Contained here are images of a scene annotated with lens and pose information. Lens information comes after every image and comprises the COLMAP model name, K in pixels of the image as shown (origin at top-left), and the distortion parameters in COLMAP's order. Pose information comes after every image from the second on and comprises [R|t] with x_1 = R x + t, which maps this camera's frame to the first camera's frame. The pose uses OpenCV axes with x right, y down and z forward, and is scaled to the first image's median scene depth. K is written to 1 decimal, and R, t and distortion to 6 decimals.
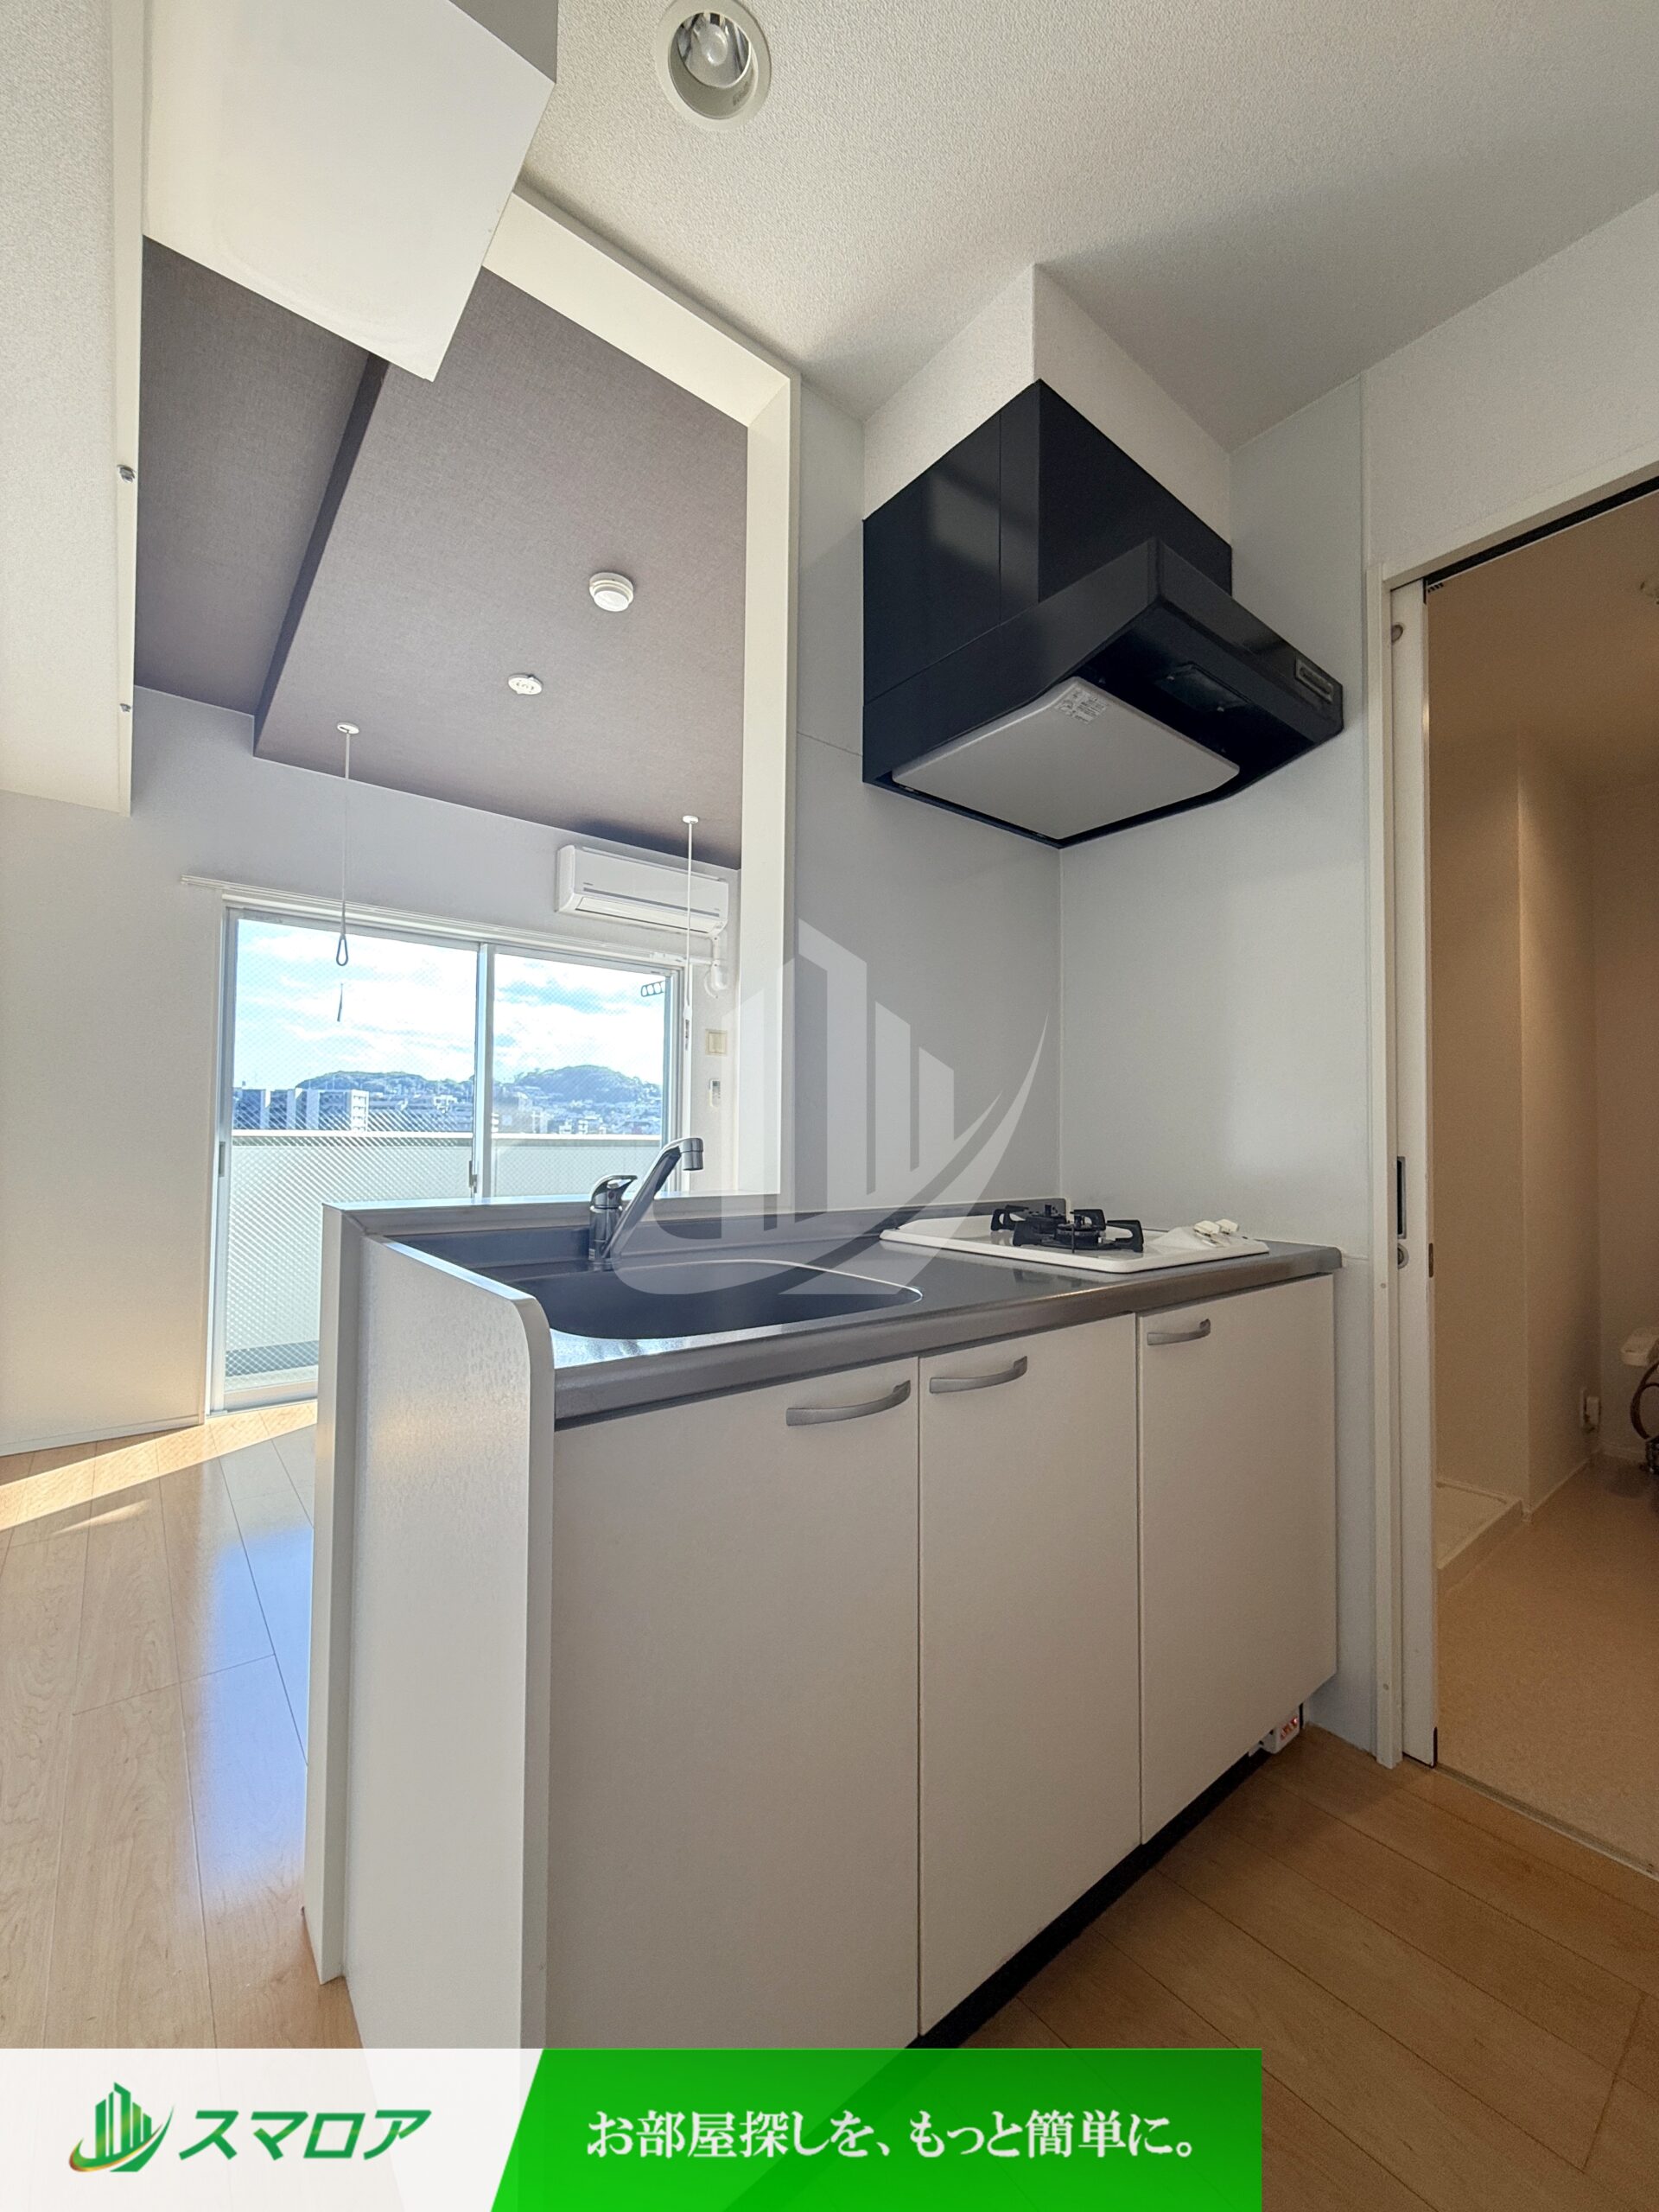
lens RADIAL K [[877.5, 0, 829.5], [0, 877.5, 1106.0], [0, 0, 1]] dist [0.000406, -0.000013]
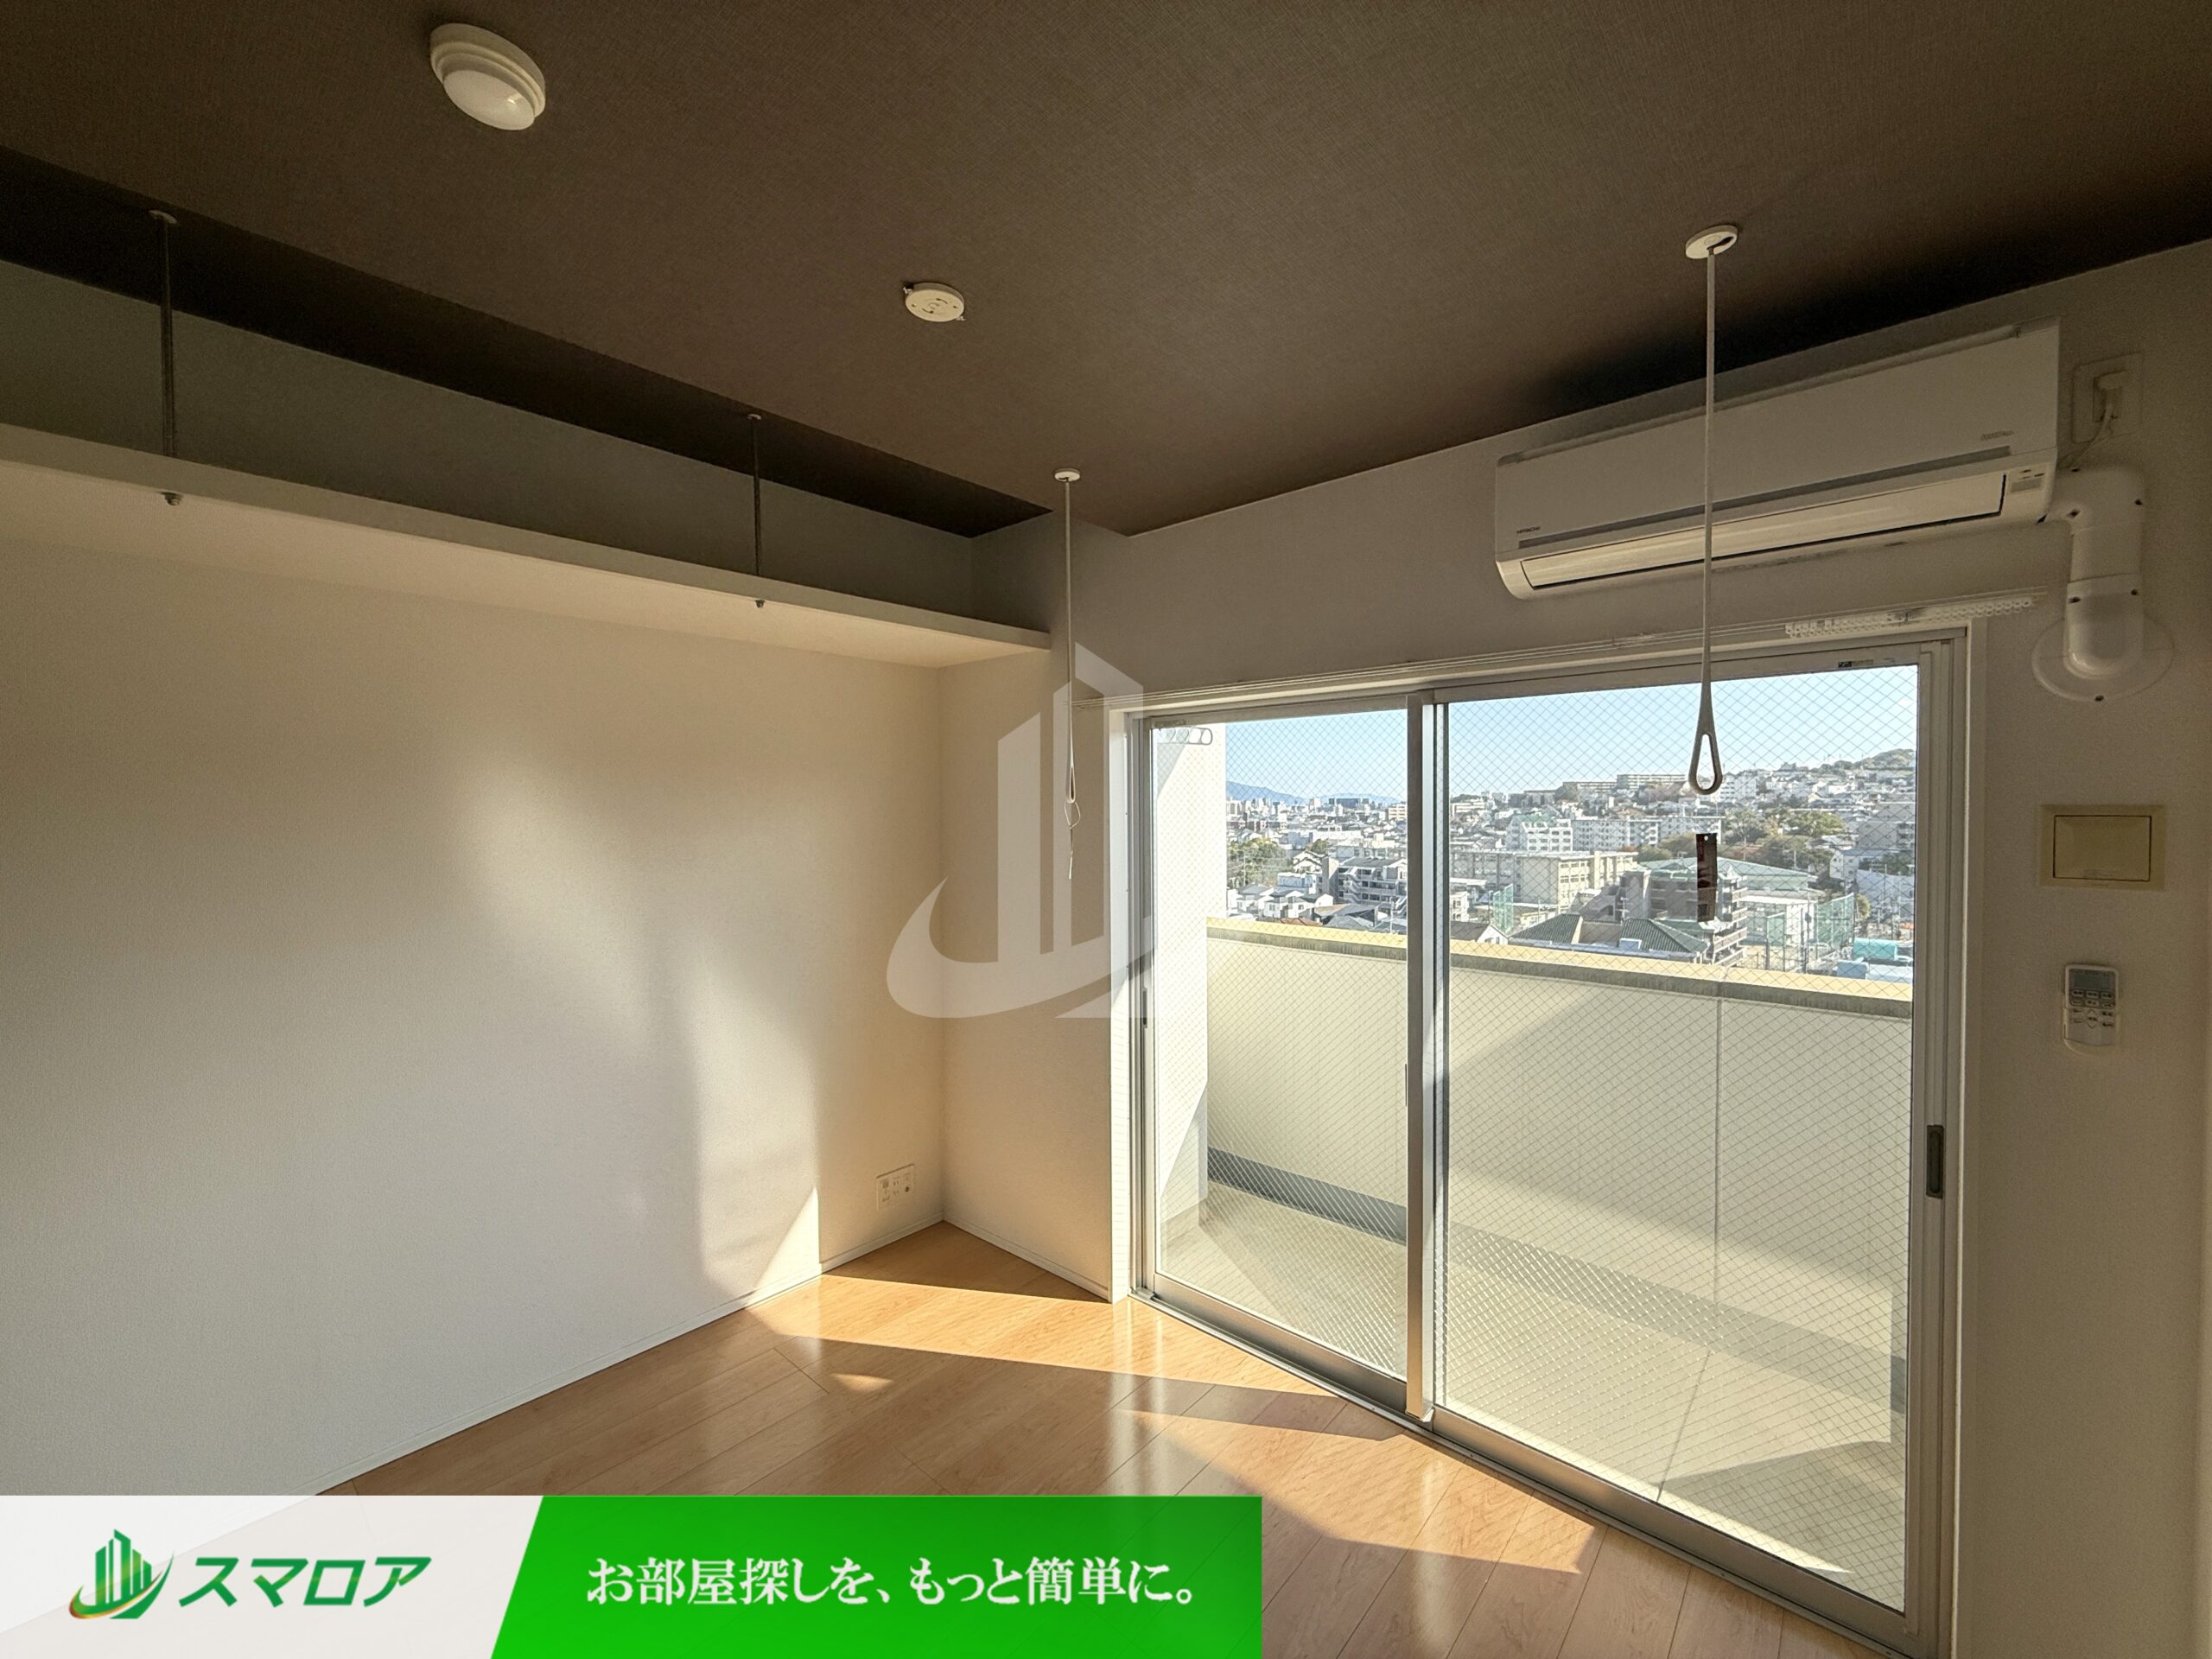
lens RADIAL K [[877.5, 0, 1106.0], [0, 877.5, 829.5], [0, 0, 1]] dist [0.000406, -0.000013]
pose [[0.155073, 0.013577, -0.987810, 0.142067], [0.045042, 0.998769, 0.020799, -0.117508], [0.986876, -0.047718, 0.154270, 0.703328]]
